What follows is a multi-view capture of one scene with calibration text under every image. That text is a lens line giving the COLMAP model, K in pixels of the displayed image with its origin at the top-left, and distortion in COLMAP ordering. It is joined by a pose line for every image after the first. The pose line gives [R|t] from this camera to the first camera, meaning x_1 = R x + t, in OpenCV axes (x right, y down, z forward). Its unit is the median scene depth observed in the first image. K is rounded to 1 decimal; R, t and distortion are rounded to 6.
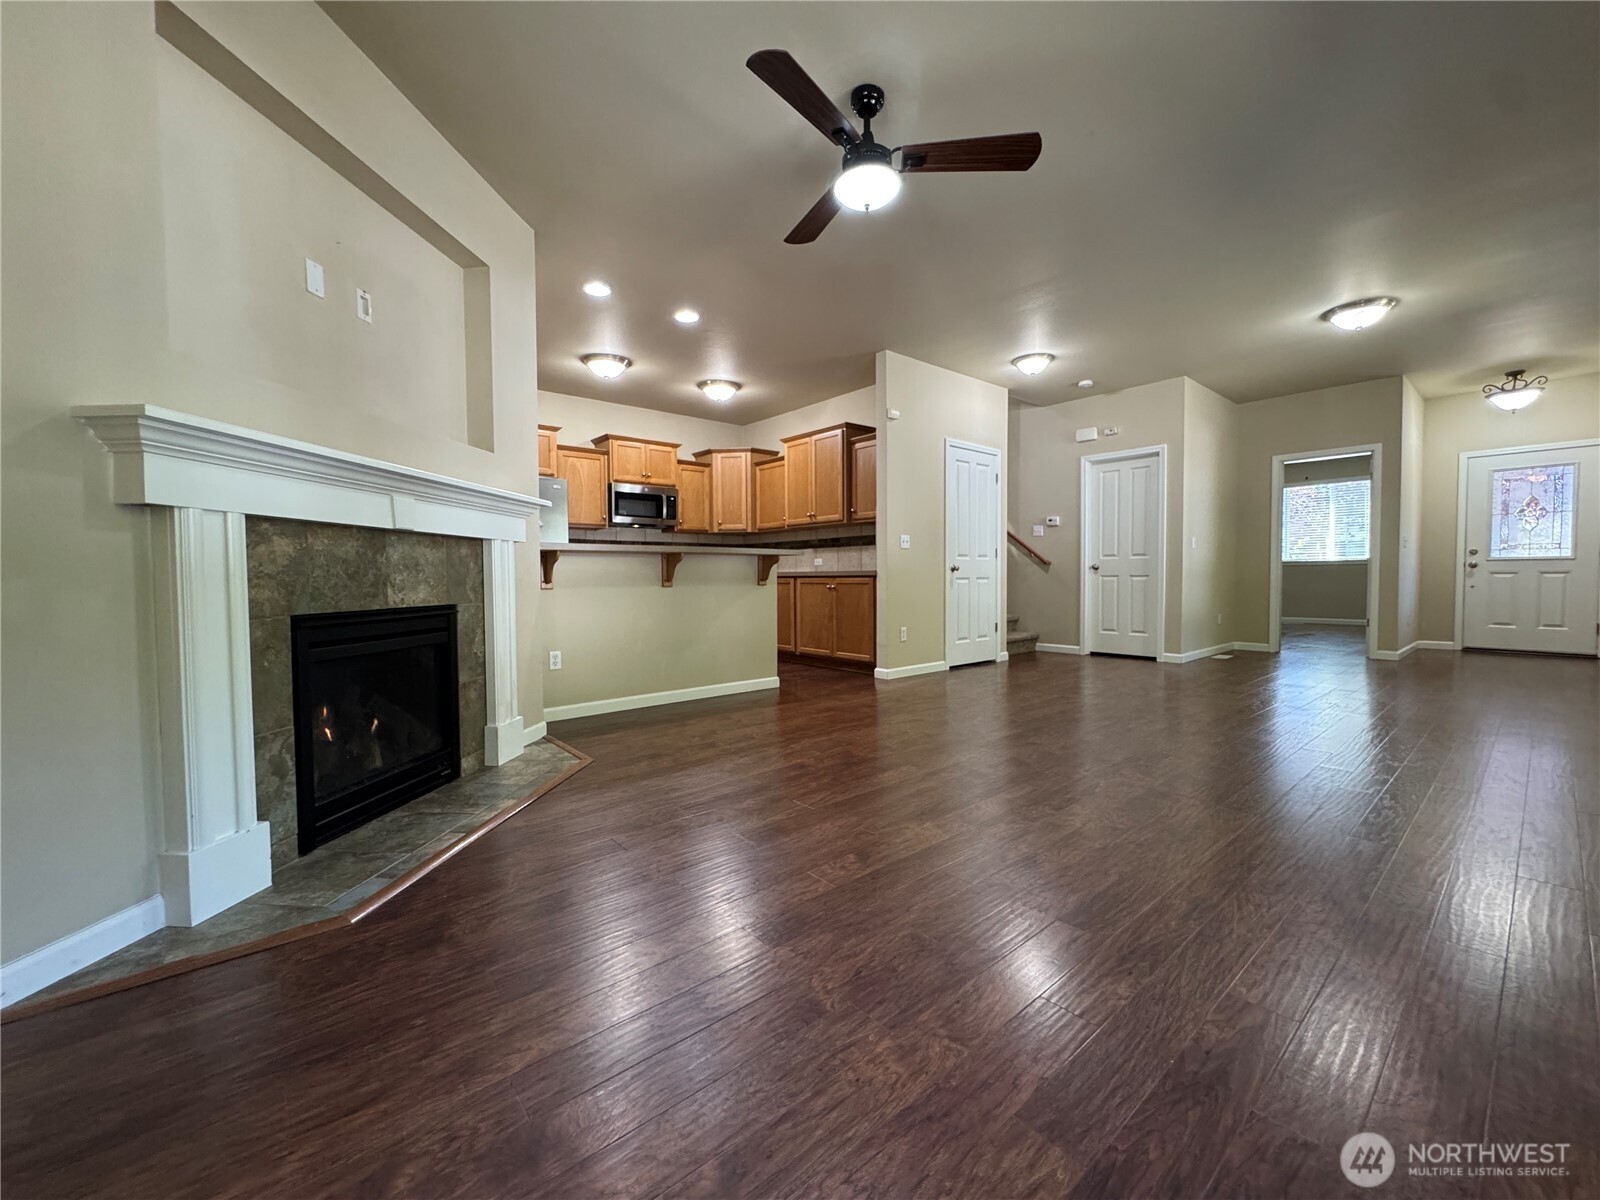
lens RADIAL K [[641.1, 0, 797.8], [0, 641.1, 601.3], [0, 0, 1]] dist [-0.010718, 0.000371]
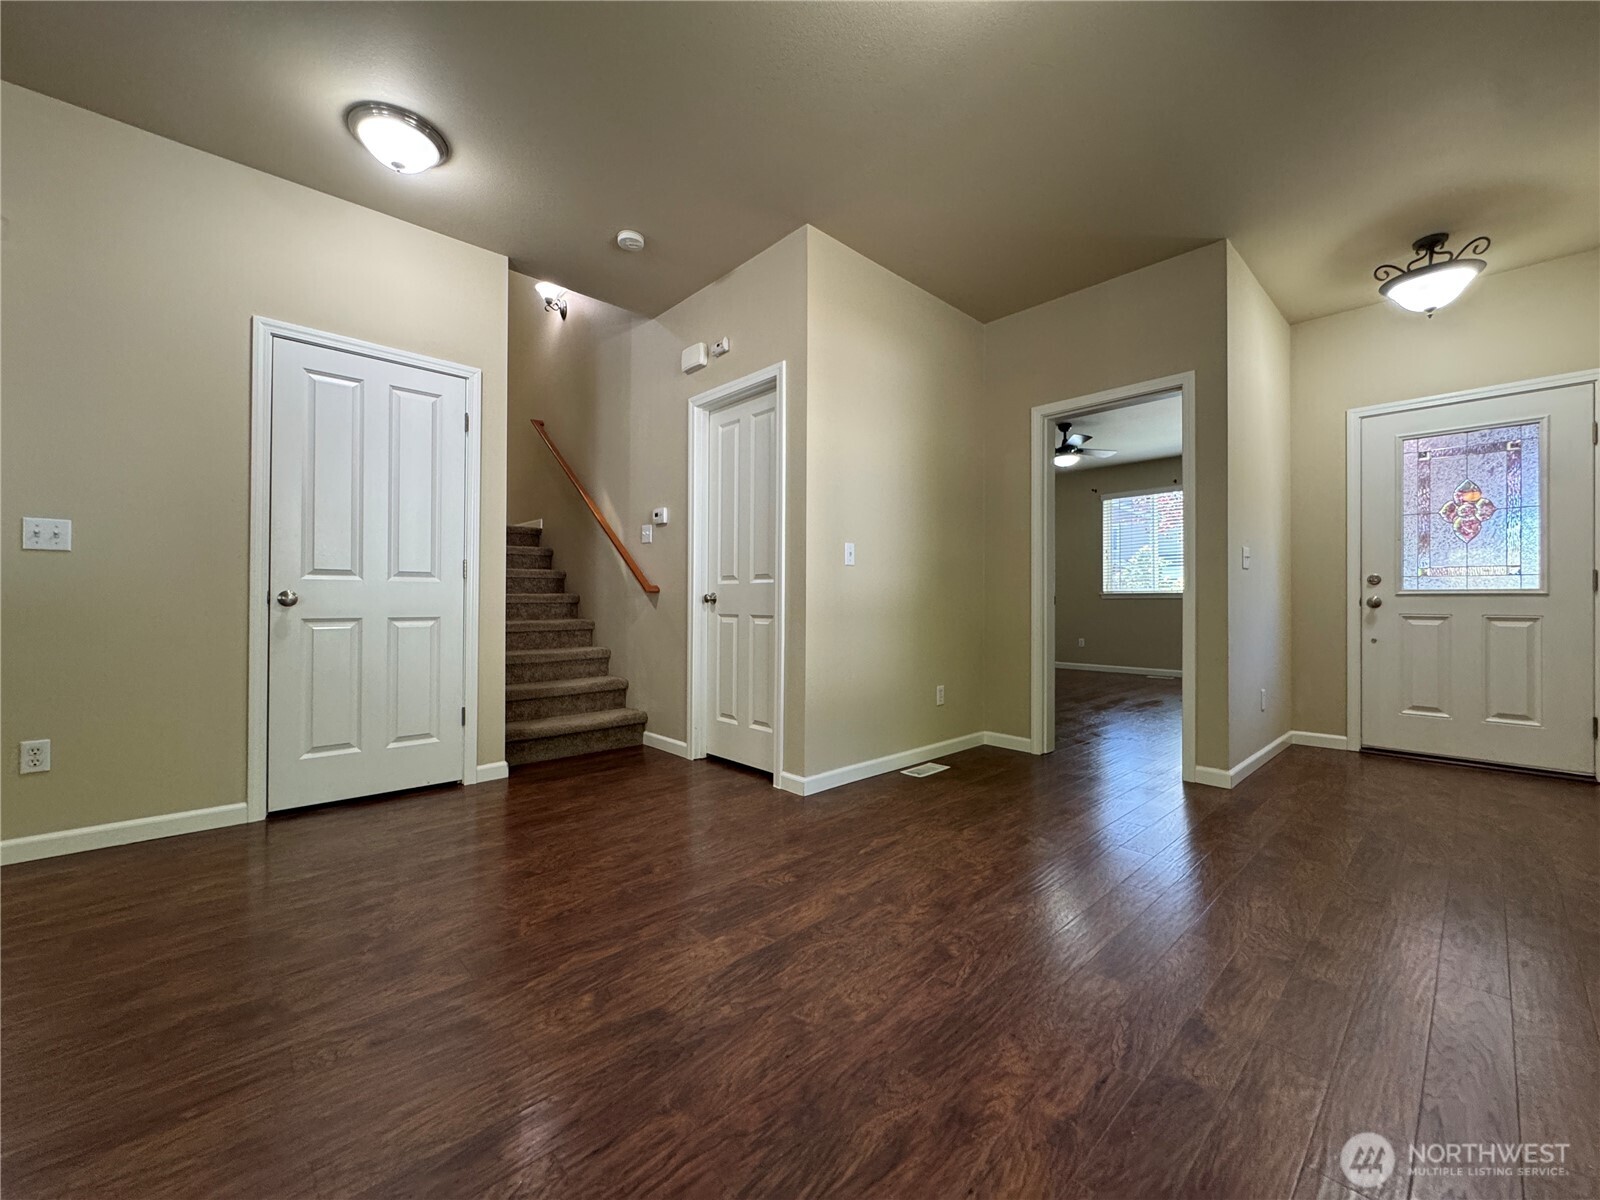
lens RADIAL K [[641.1, 0, 798.4], [0, 641.1, 600.8], [0, 0, 1]] dist [-0.010718, 0.000371]
pose [[0.998600, 0.012450, 0.051414, 0.570652], [-0.010206, 0.998993, -0.043687, -0.031762], [-0.051906, 0.043101, 0.997721, 0.501168]]
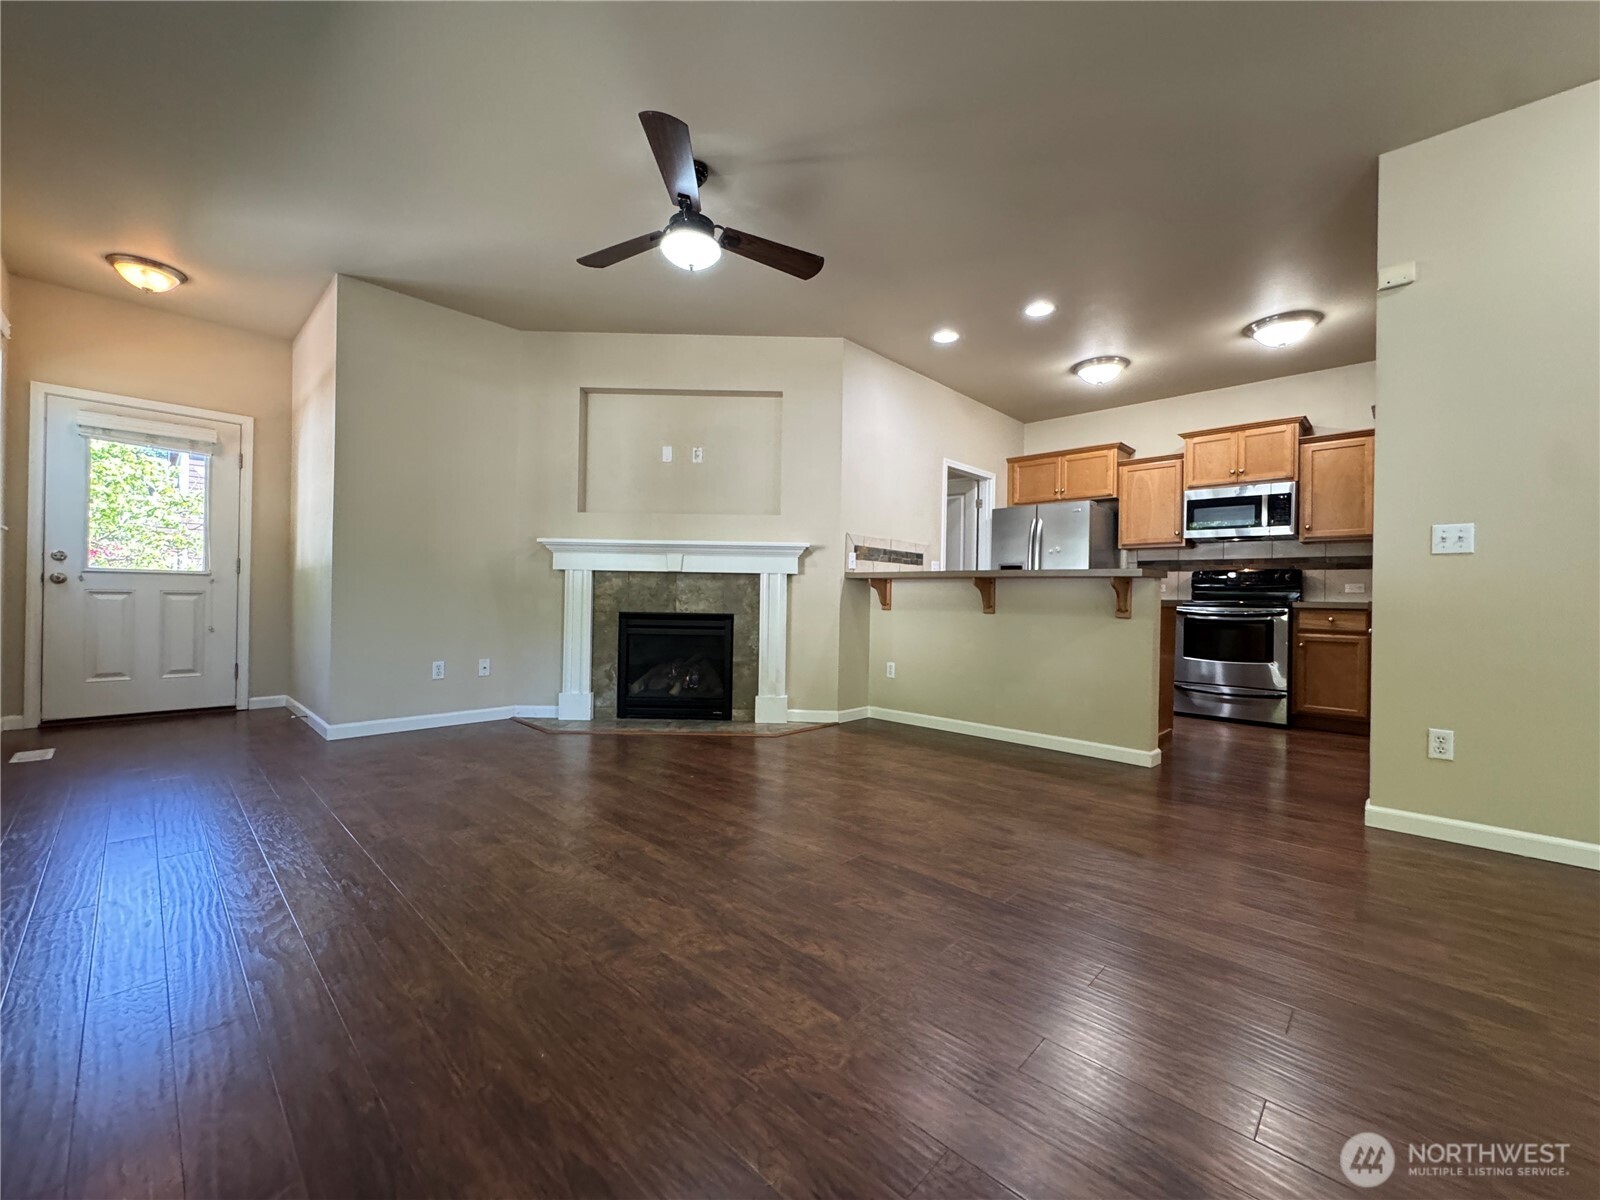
lens RADIAL K [[641.1, 0, 806.2], [0, 641.1, 598.0], [0, 0, 1]] dist [-0.010718, 0.000371]
pose [[0.106630, 0.013219, -0.994211, 0.504205], [-0.054991, 0.998460, 0.007378, -0.026312], [0.992777, 0.053886, 0.107193, 0.450705]]
